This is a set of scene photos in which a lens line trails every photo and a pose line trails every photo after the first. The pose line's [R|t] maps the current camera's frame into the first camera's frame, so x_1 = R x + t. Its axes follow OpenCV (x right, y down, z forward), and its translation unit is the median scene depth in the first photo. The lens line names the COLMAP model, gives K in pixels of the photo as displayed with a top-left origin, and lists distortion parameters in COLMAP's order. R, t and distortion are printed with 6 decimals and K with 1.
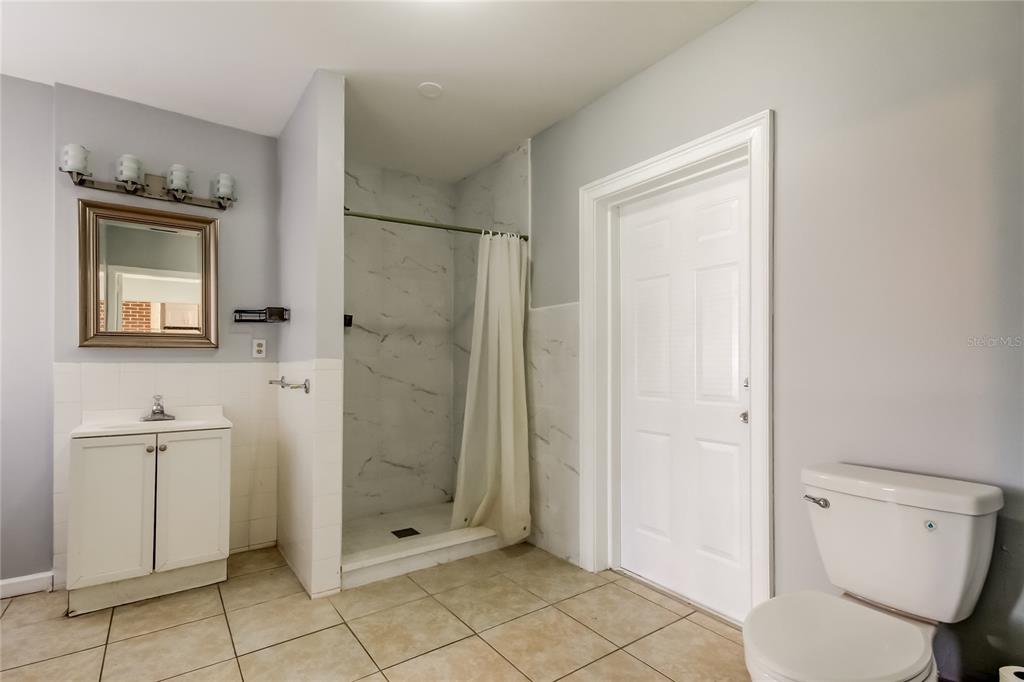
lens RADIAL K [[482.6, 0, 501.5], [0, 482.6, 351.7], [0, 0, 1]] dist [0.023767, -0.000841]
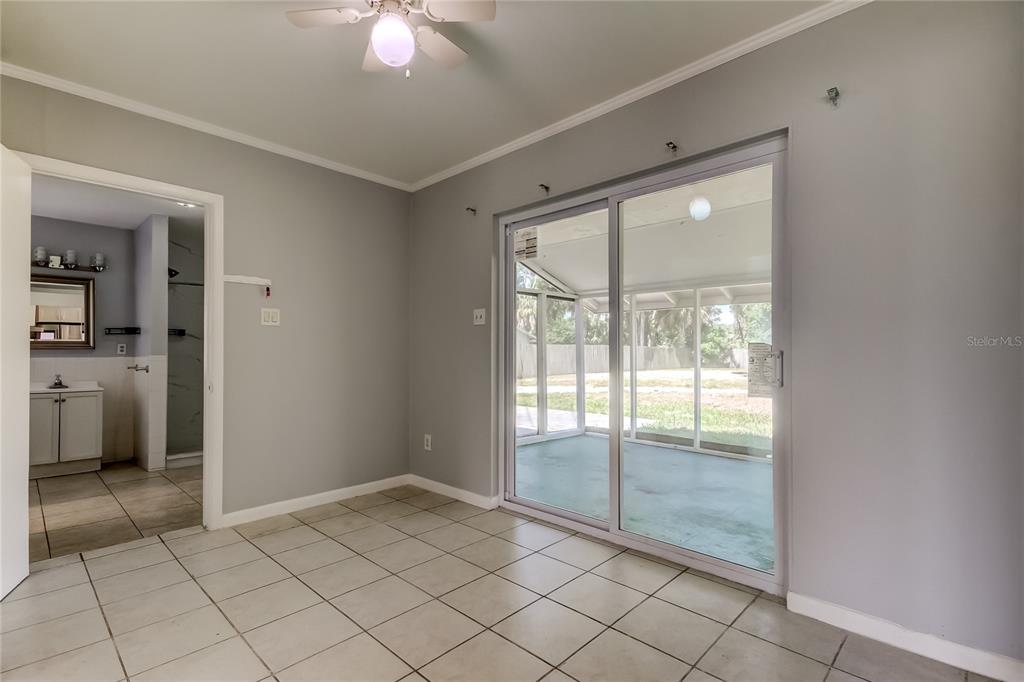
lens RADIAL K [[482.6, 0, 515.3], [0, 482.6, 346.1], [0, 0, 1]] dist [0.023767, -0.000841]
pose [[0.982279, 0.003395, 0.187394, 0.632201], [-0.004425, 0.999977, 0.005076, -0.035847], [-0.187372, -0.005816, 0.982272, -1.123534]]
